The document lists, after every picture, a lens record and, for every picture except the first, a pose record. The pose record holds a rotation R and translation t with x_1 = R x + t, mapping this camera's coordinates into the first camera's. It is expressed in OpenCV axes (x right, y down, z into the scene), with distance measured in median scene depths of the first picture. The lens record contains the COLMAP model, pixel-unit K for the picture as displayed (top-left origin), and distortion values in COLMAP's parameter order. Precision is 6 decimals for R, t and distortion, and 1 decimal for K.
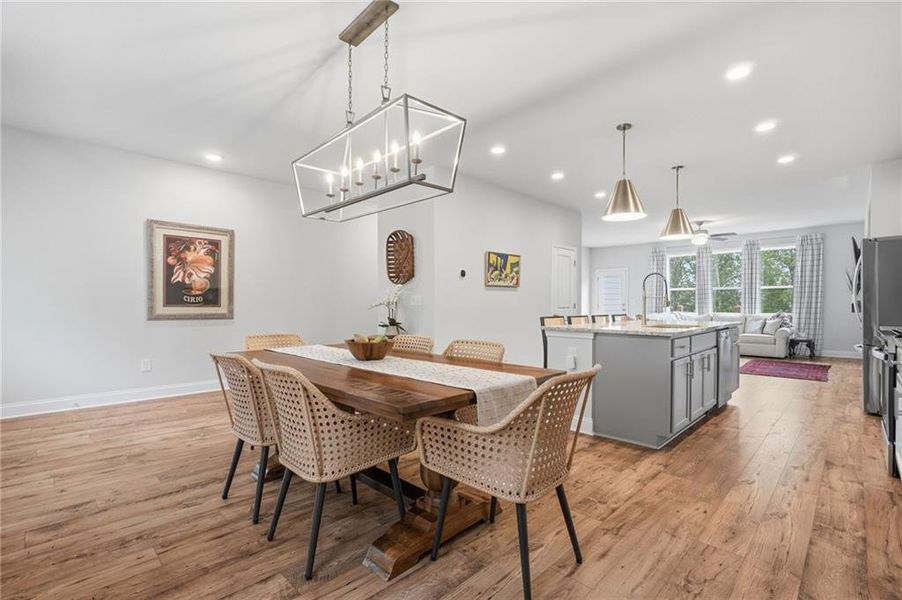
lens RADIAL K [[411.7, 0, 449.0], [0, 411.7, 308.8], [0, 0, 1]] dist [-0.009958, 0.001022]
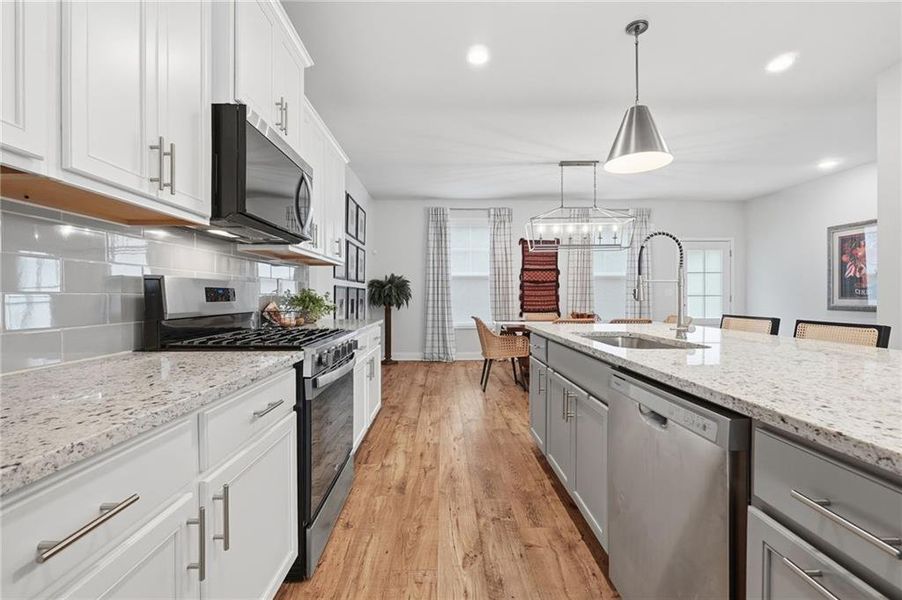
lens RADIAL K [[392.3, 0, 451.0], [0, 392.3, 300.0], [0, 0, 1]] dist [-0.010221, 0.000225]
pose [[-0.693387, 0.004932, -0.720549, 0.705722], [-0.010025, 0.999814, 0.016491, -0.007762], [0.720496, 0.018658, -0.693208, 0.795248]]
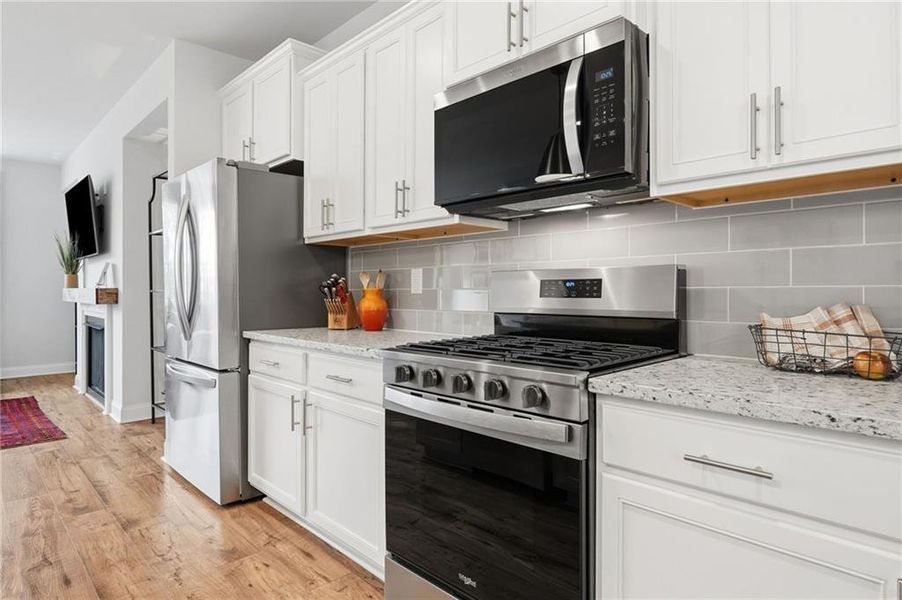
lens RADIAL K [[518.2, 0, 448.9], [0, 518.2, 288.0], [0, 0, 1]] dist [-0.001441, 0.000411]
pose [[0.024278, 0.003307, 0.999700, 0.280295], [0.013717, 0.999899, -0.003640, -0.004880], [-0.999611, 0.013802, 0.024230, 0.502899]]
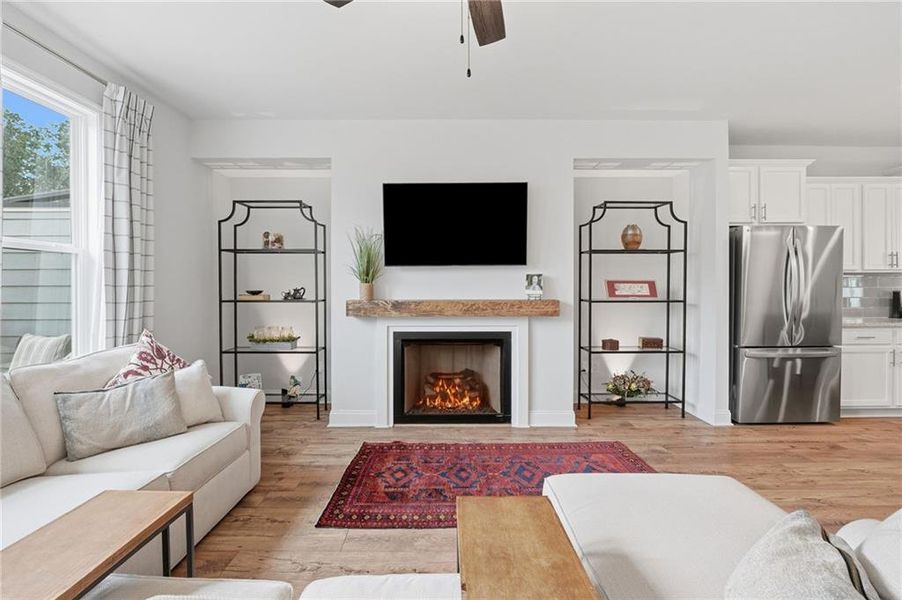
lens RADIAL K [[415.6, 0, 444.3], [0, 415.6, 290.1], [0, 0, 1]] dist [-0.015822, -0.000048]
pose [[-0.702449, -0.001615, 0.711733, 0.706788], [0.012568, 0.999813, 0.014673, -0.040071], [-0.711624, 0.019252, -0.702297, 1.590700]]
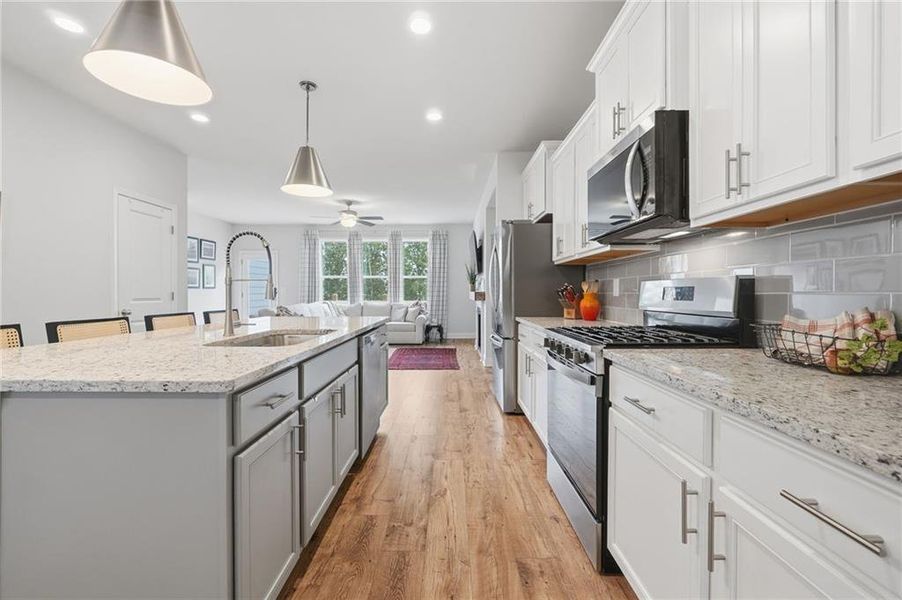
lens RADIAL K [[388.8, 0, 449.9], [0, 388.8, 295.7], [0, 0, 1]] dist [-0.010707, -0.000073]
pose [[0.710357, -0.006864, 0.703808, 0.236678], [0.009449, 0.999955, 0.000215, -0.004868], [-0.703778, 0.006498, 0.710391, 0.338525]]
